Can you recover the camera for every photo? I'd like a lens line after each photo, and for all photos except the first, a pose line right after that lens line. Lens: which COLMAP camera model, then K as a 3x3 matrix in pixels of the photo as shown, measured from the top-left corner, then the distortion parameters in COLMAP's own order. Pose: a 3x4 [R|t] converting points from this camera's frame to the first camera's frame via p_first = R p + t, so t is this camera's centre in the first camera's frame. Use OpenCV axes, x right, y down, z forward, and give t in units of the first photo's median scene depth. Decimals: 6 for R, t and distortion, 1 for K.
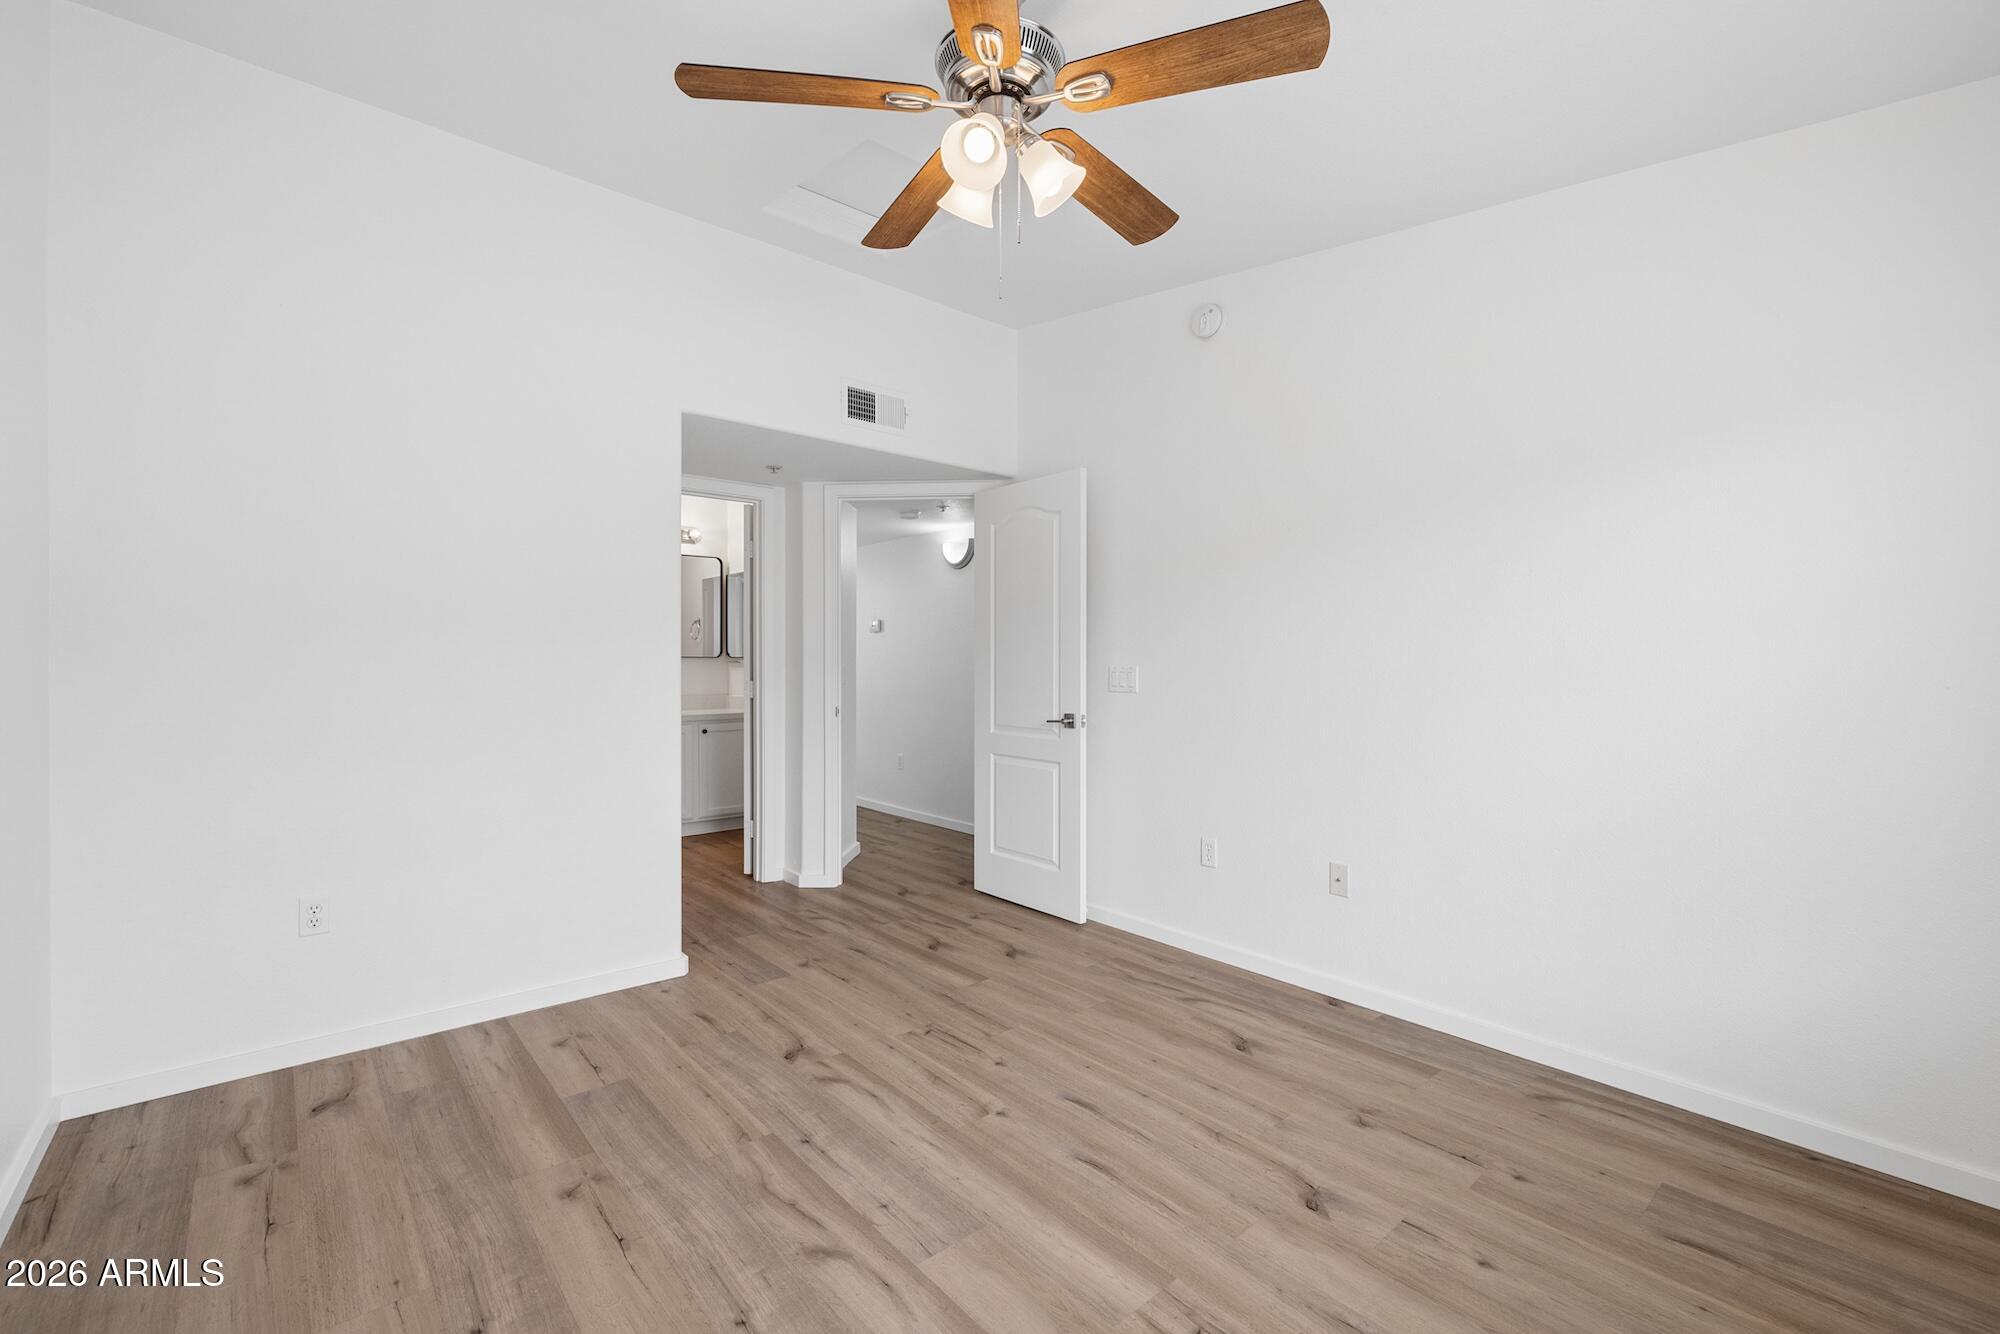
lens RADIAL K [[839.8, 0, 1007.3], [0, 839.8, 674.9], [0, 0, 1]] dist [0.001357, -0.000098]
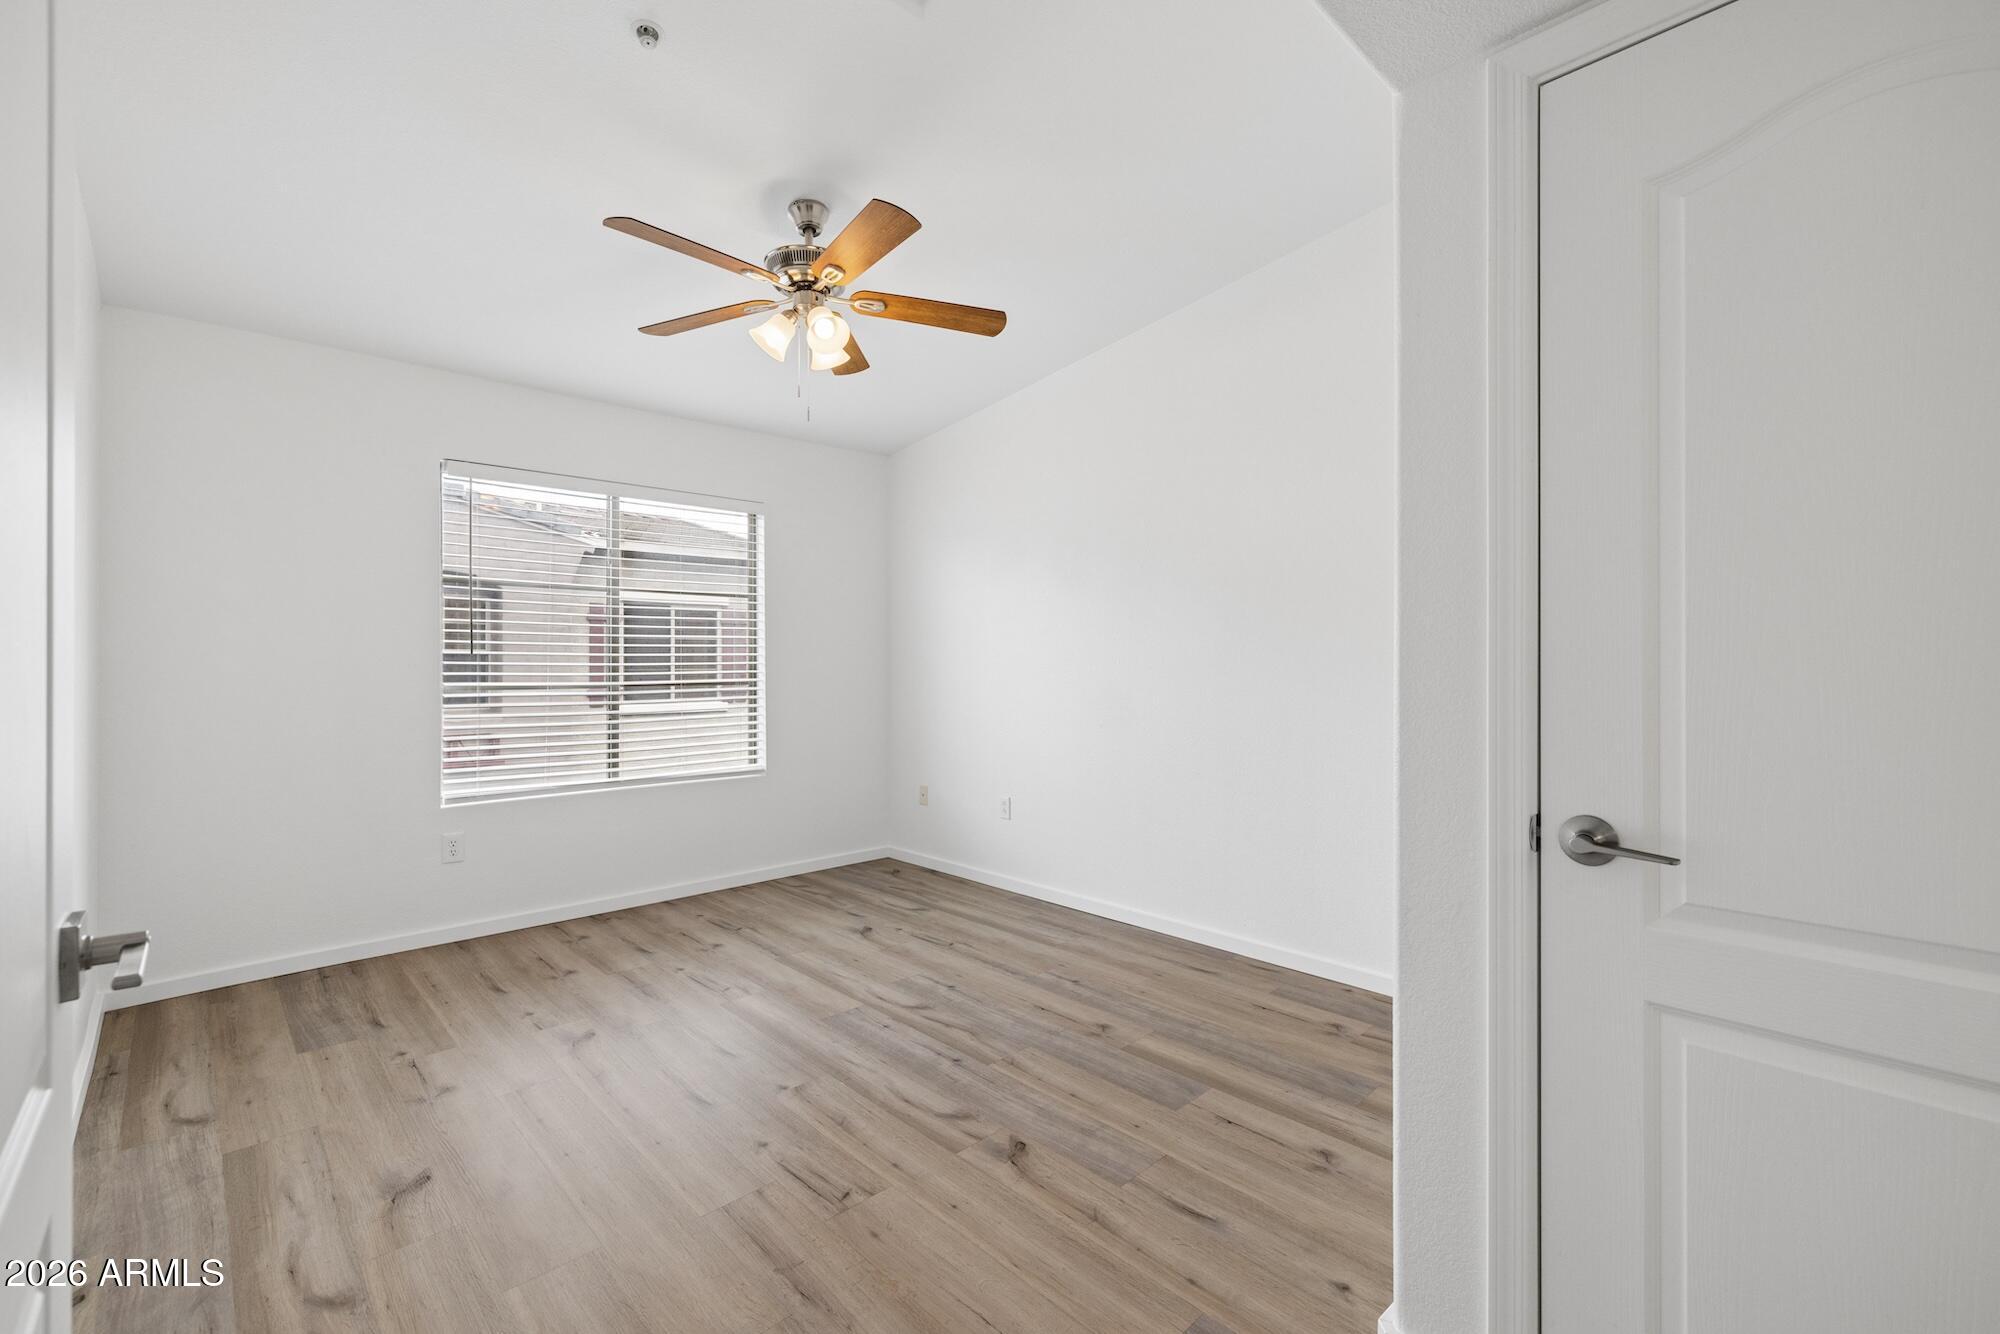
lens RADIAL K [[839.8, 0, 1006.9], [0, 839.8, 661.8], [0, 0, 1]] dist [0.001357, -0.000098]
pose [[-0.998440, -0.000781, -0.055825, -0.228680], [-0.001452, 0.999927, 0.011987, -0.028428], [0.055811, 0.012049, -0.998369, 2.058444]]
